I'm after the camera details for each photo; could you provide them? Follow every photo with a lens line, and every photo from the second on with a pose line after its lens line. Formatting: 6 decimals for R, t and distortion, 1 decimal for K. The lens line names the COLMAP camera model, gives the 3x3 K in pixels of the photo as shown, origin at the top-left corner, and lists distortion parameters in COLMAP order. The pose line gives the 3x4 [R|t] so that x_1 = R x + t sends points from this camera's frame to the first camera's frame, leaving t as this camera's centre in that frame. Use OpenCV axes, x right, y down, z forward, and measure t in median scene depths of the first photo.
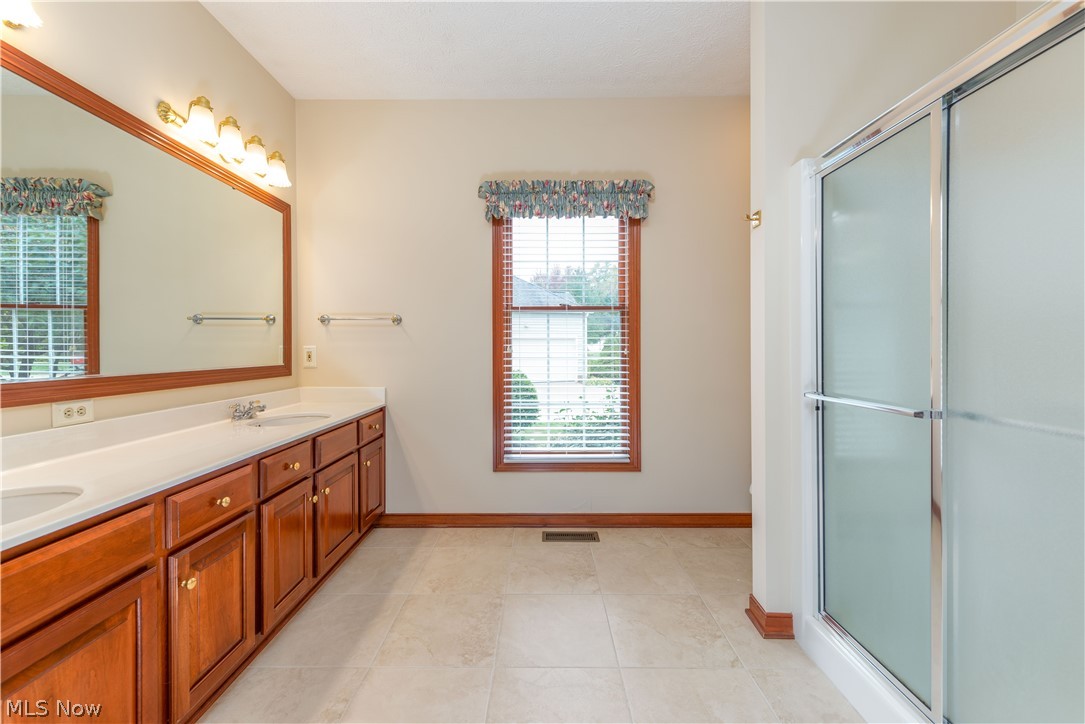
lens RADIAL K [[439.6, 0, 540.2], [0, 439.6, 352.1], [0, 0, 1]] dist [0.004308, -0.001299]
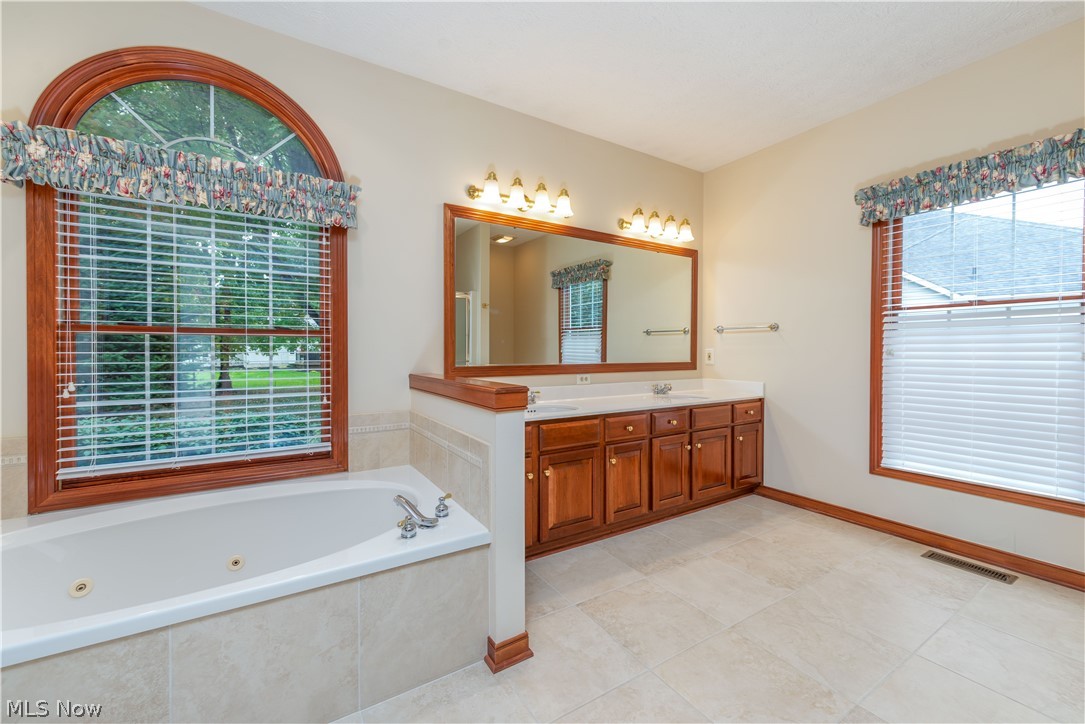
lens RADIAL K [[439.6, 0, 541.3], [0, 439.6, 358.6], [0, 0, 1]] dist [0.004308, -0.001299]
pose [[0.546721, 0.016486, -0.837153, 0.361551], [-0.010168, 0.999863, 0.013050, 0.003853], [0.837253, 0.001378, 0.546813, -0.208010]]
